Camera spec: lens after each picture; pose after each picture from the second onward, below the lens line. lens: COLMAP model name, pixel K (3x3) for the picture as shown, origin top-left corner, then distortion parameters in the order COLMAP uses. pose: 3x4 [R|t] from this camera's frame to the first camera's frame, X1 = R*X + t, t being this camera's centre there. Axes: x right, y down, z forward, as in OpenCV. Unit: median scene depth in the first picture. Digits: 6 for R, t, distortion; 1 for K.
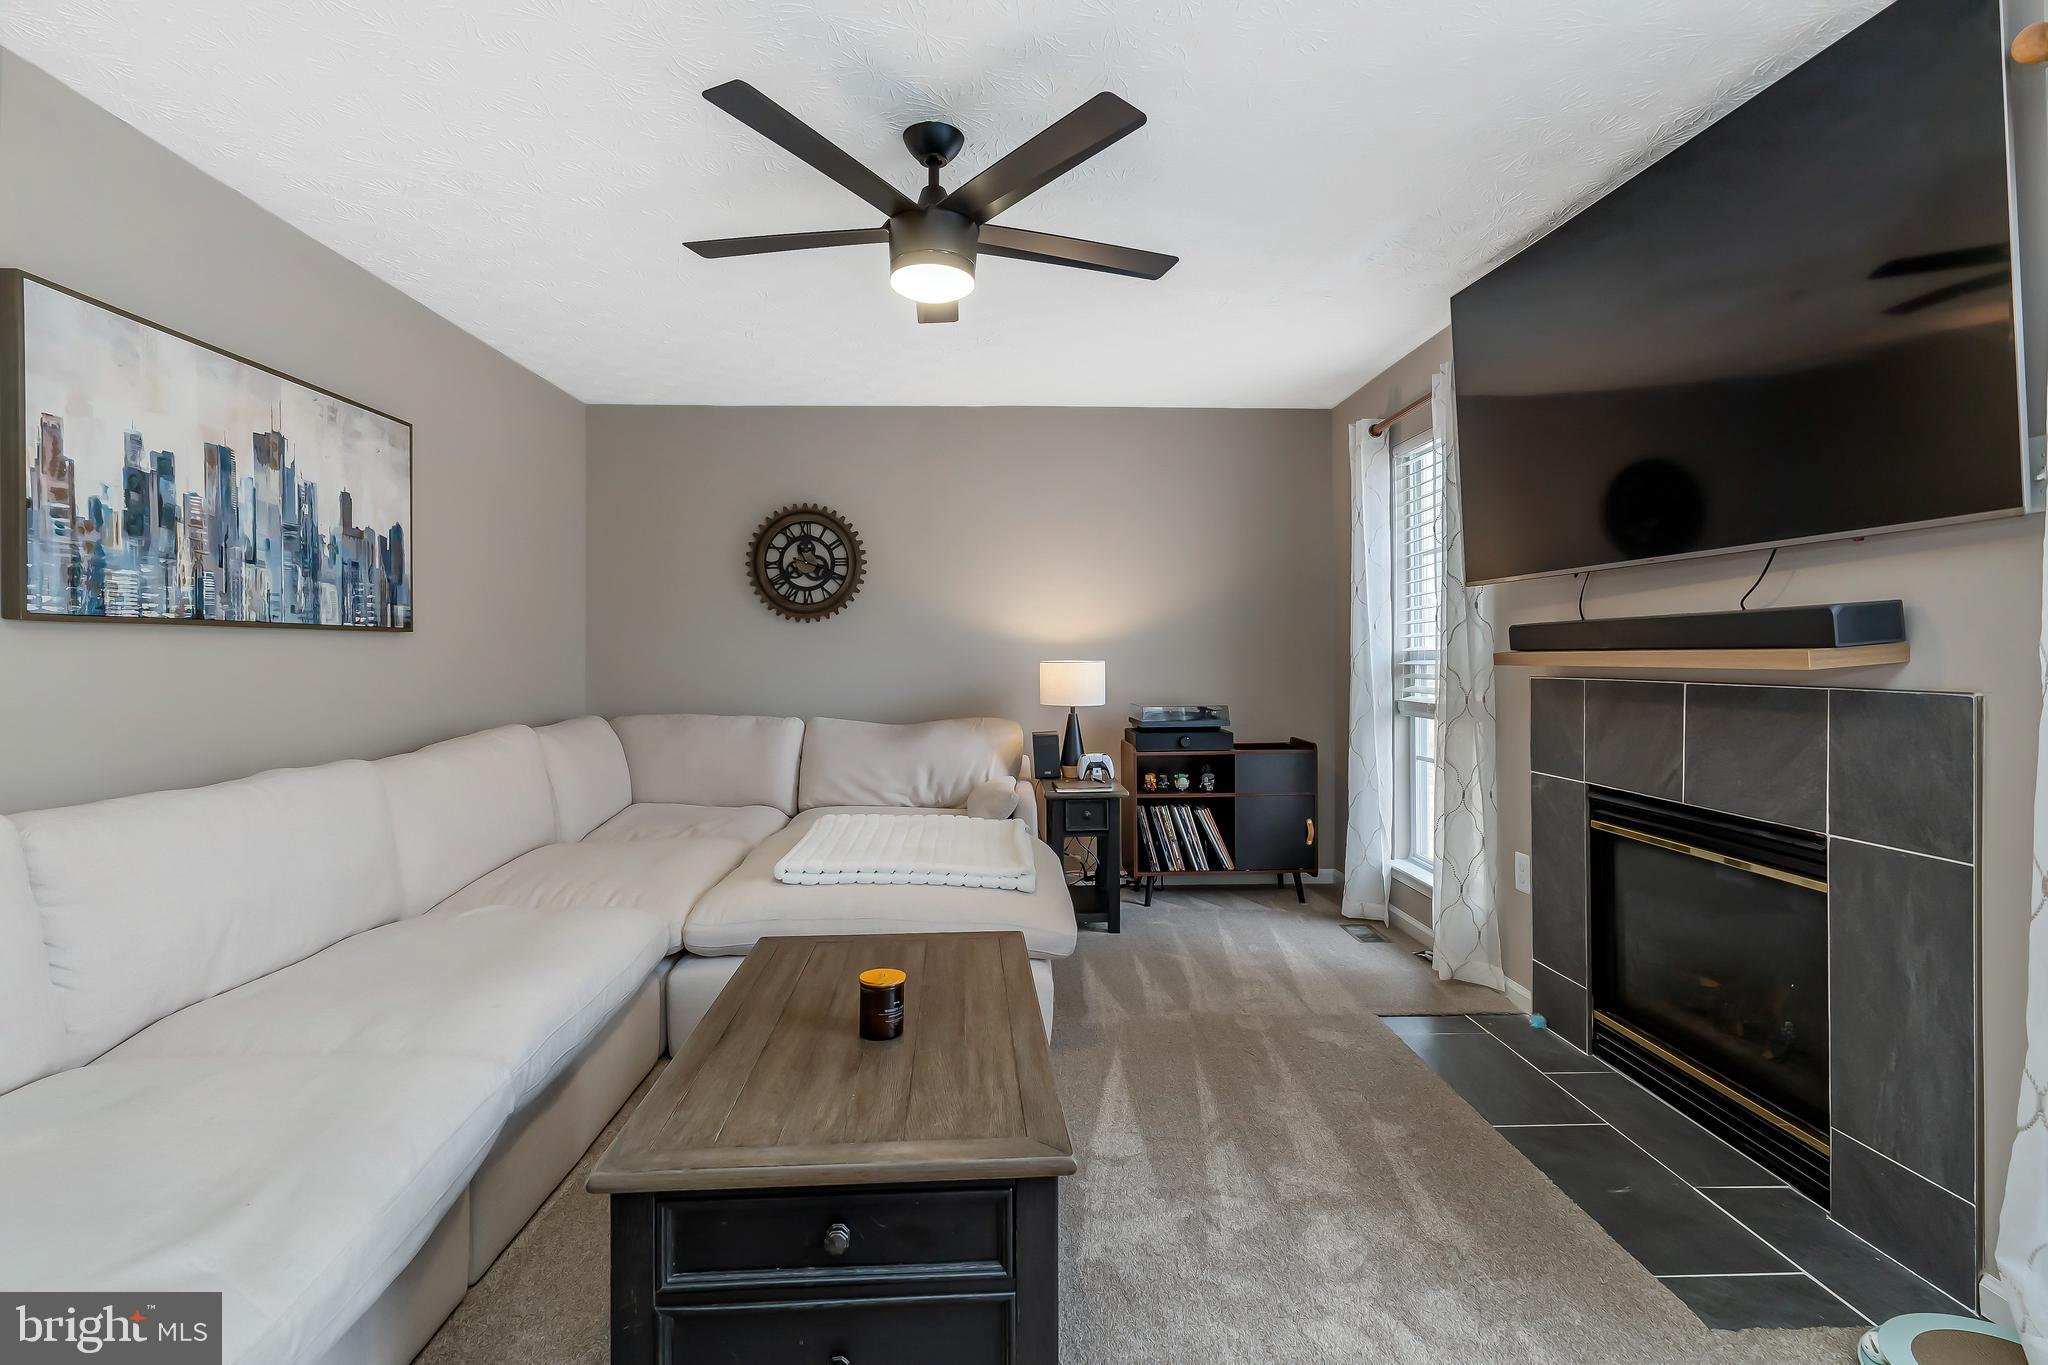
lens RADIAL K [[1043.2, 0, 1037.1], [0, 1043.2, 669.5], [0, 0, 1]] dist [-0.007693, 0.003610]
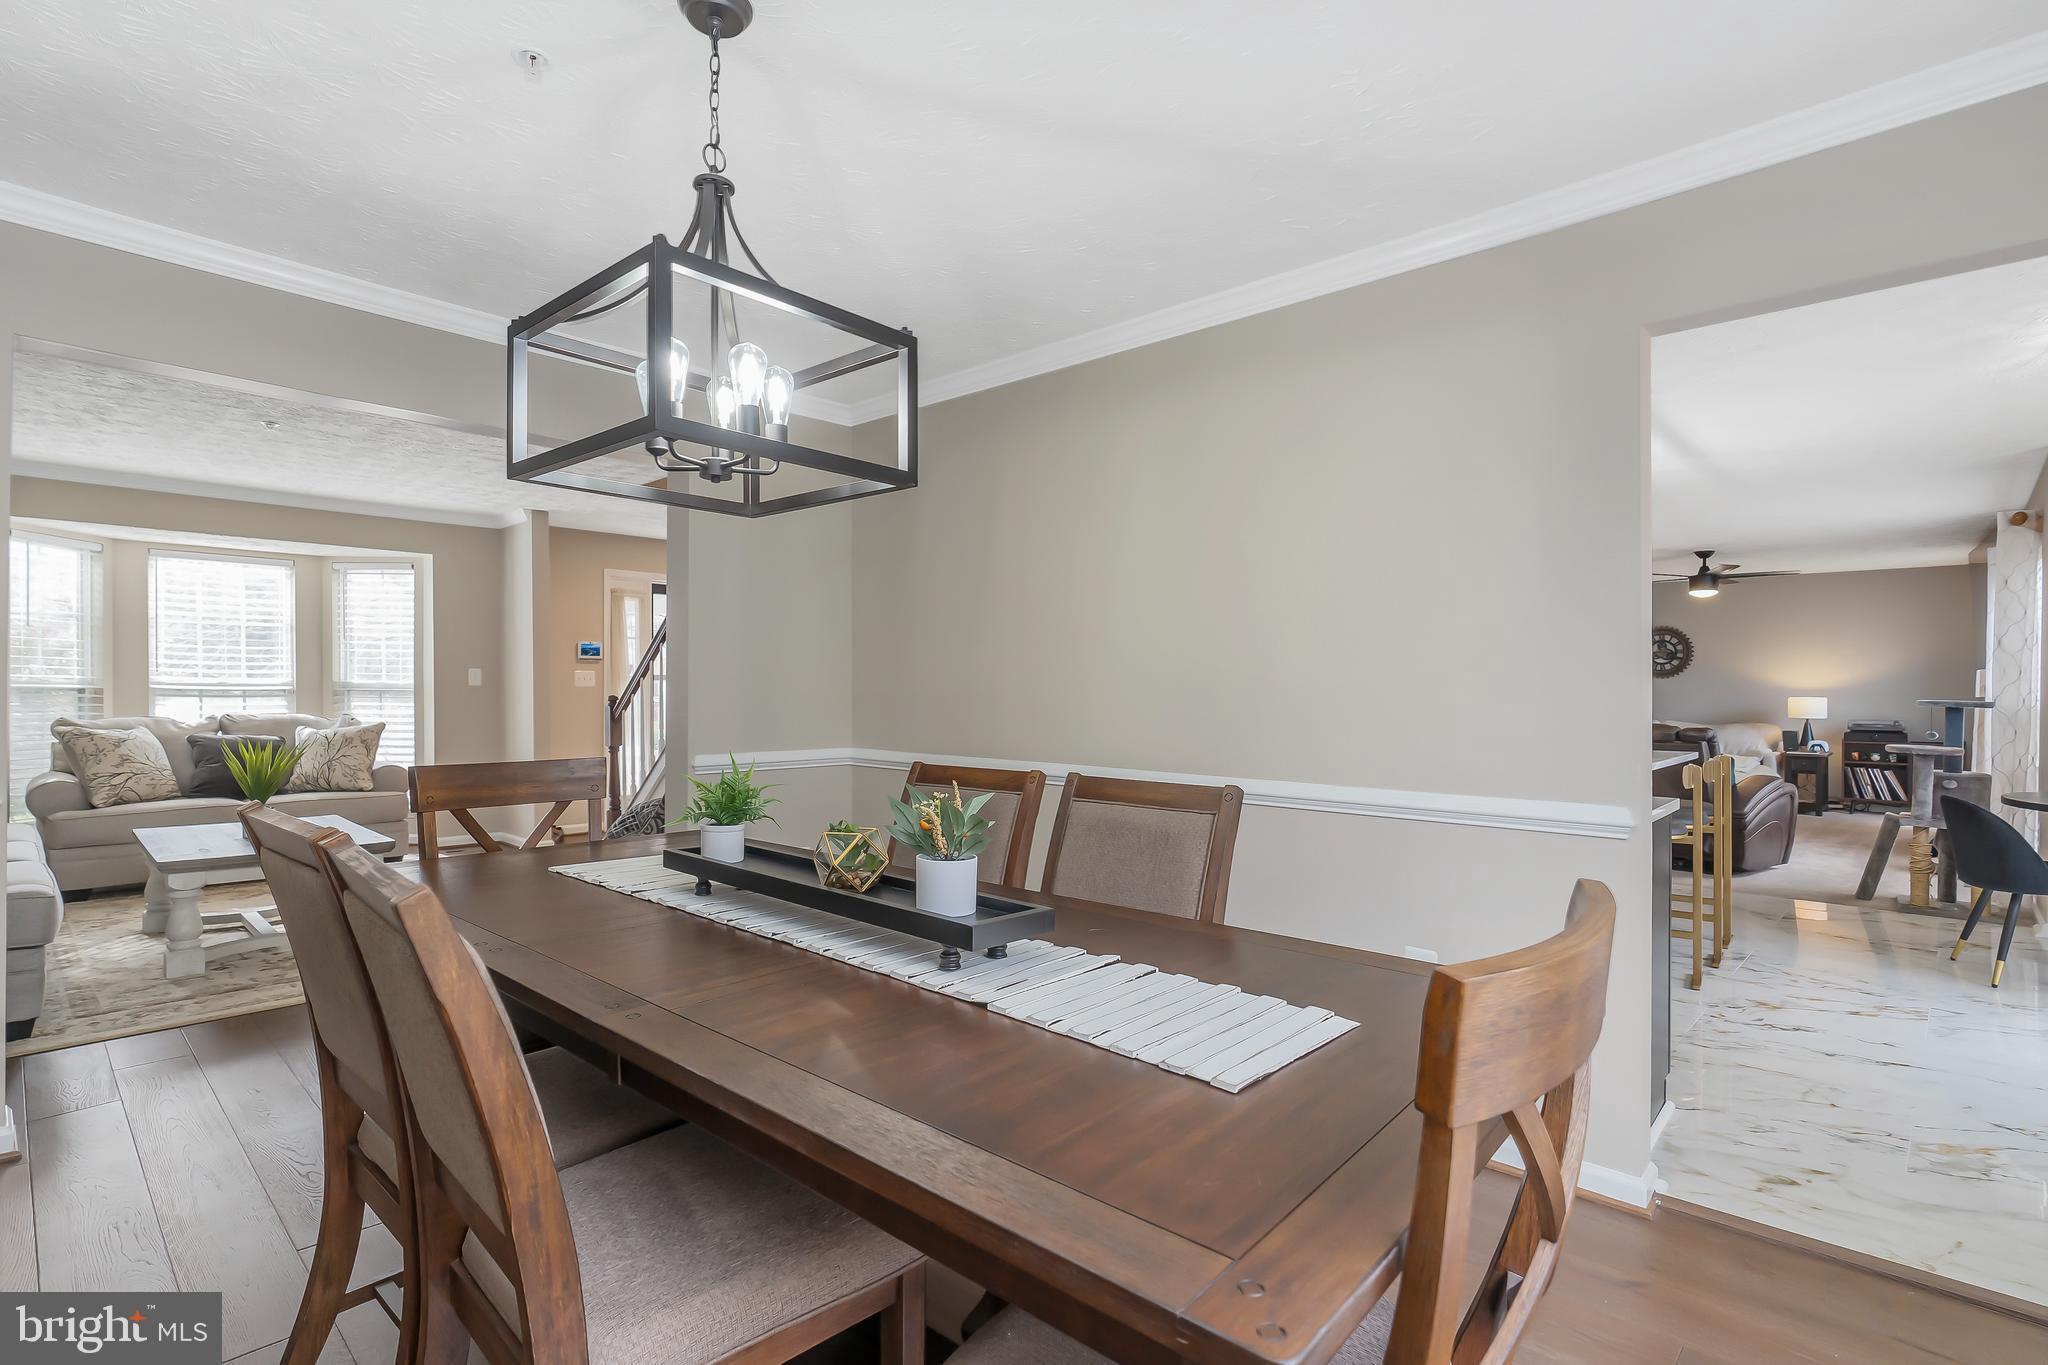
lens RADIAL K [[952.7, 0, 1017.0], [0, 952.7, 703.5], [0, 0, 1]] dist [-0.005187, 0.001288]
pose [[0.691024, 0.019359, -0.722573, 0.496402], [-0.012737, 0.999812, 0.014606, -0.004894], [0.722720, -0.000890, 0.691141, -2.347632]]
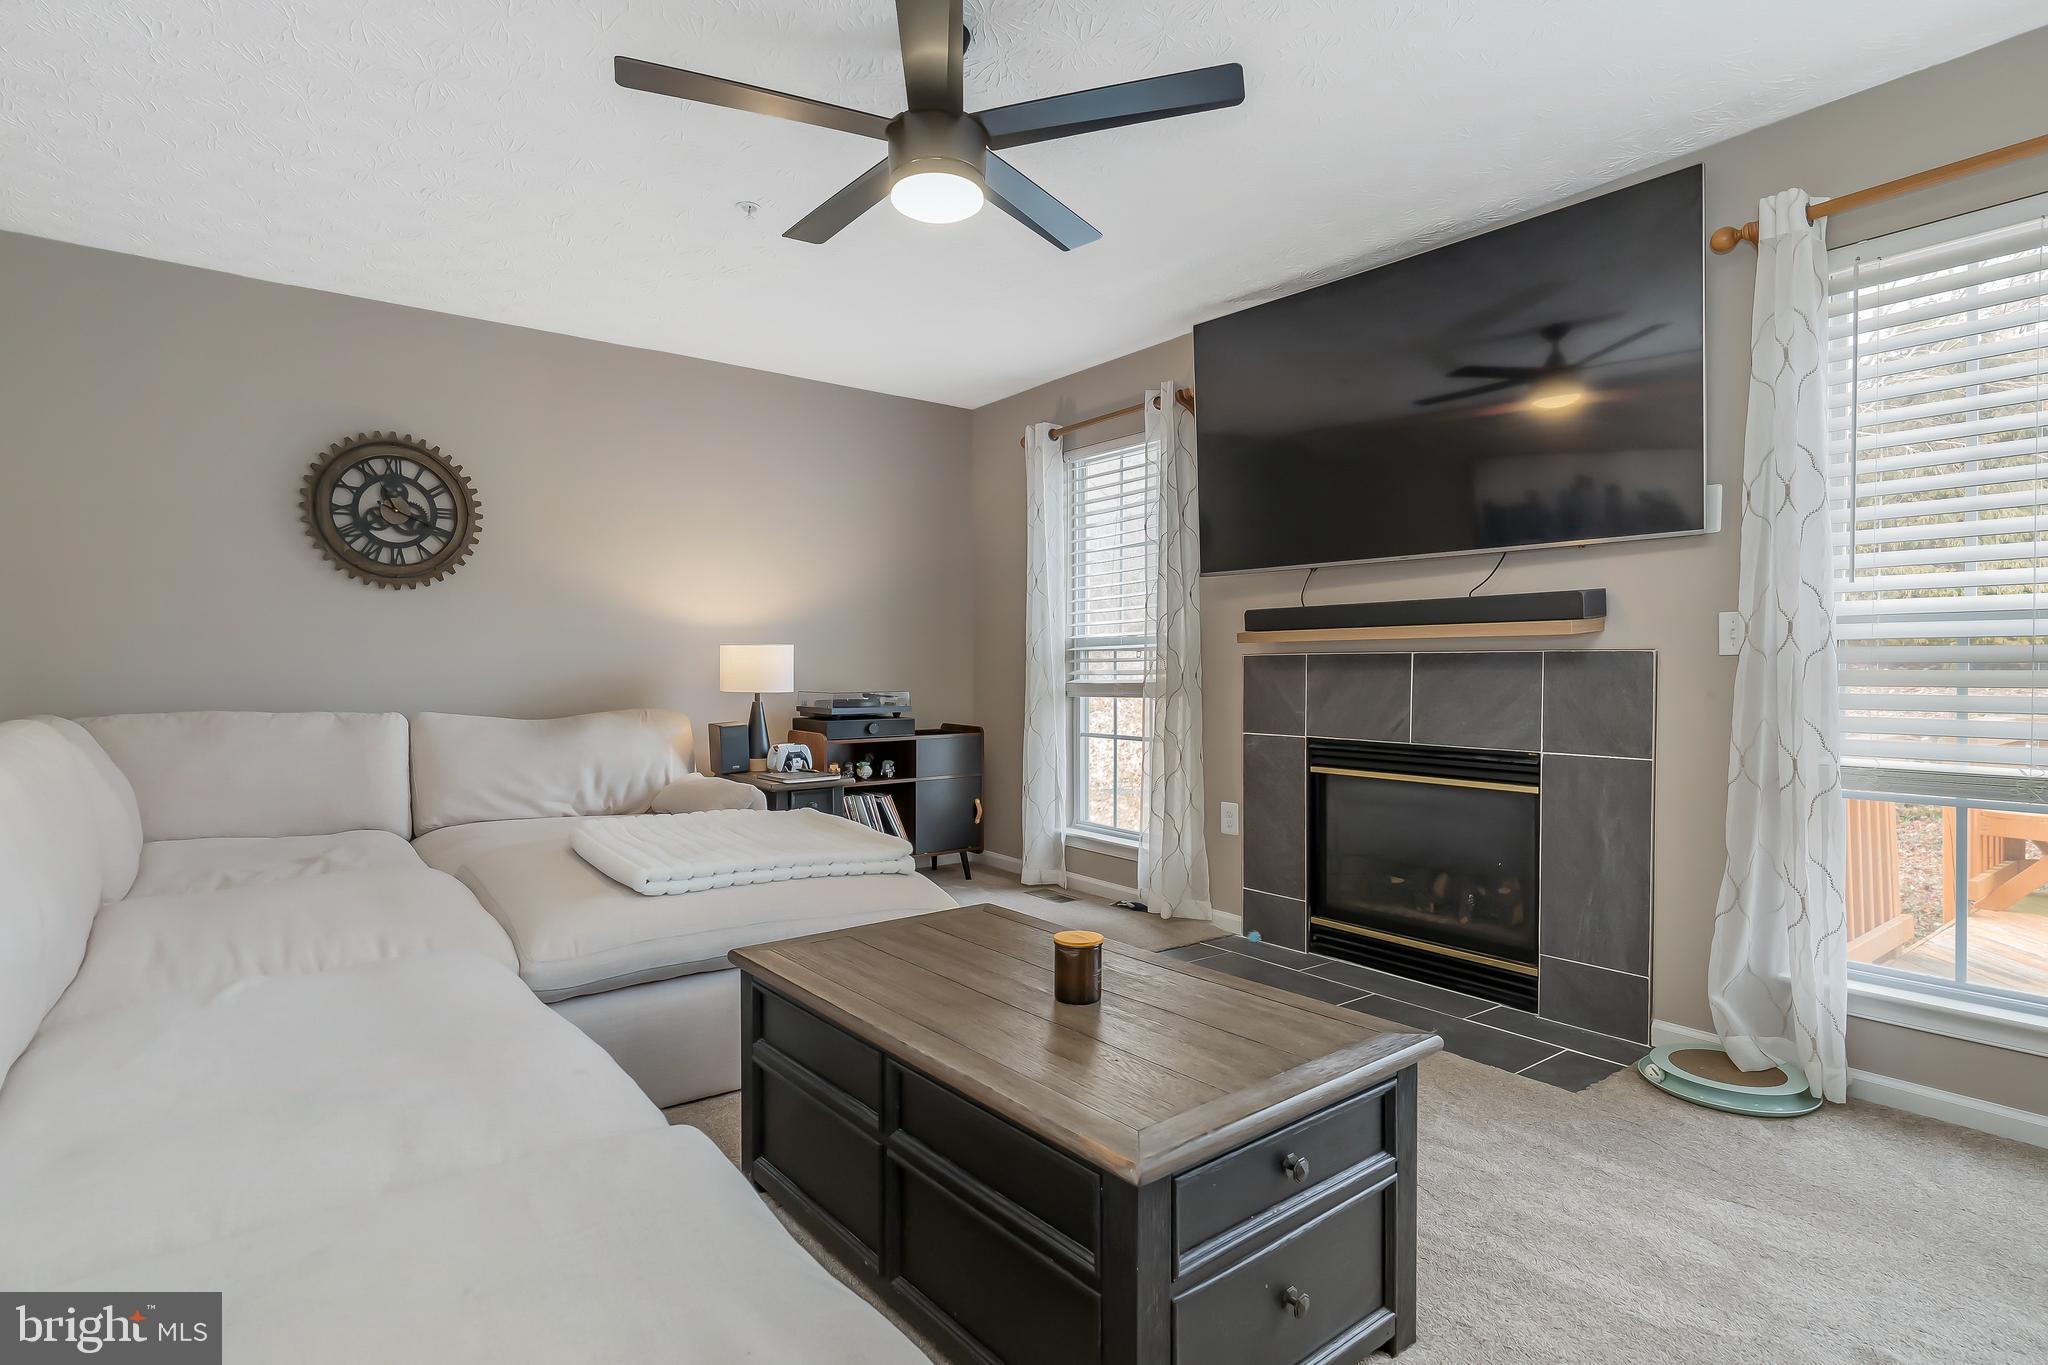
lens RADIAL K [[1043.2, 0, 1052.2], [0, 1043.2, 699.9], [0, 0, 1]] dist [-0.007693, 0.003610]
pose [[0.810411, -0.014122, 0.585691, -0.451239], [0.005761, 0.999853, 0.016136, 0.042414], [-0.585833, -0.009703, 0.810374, 0.164513]]
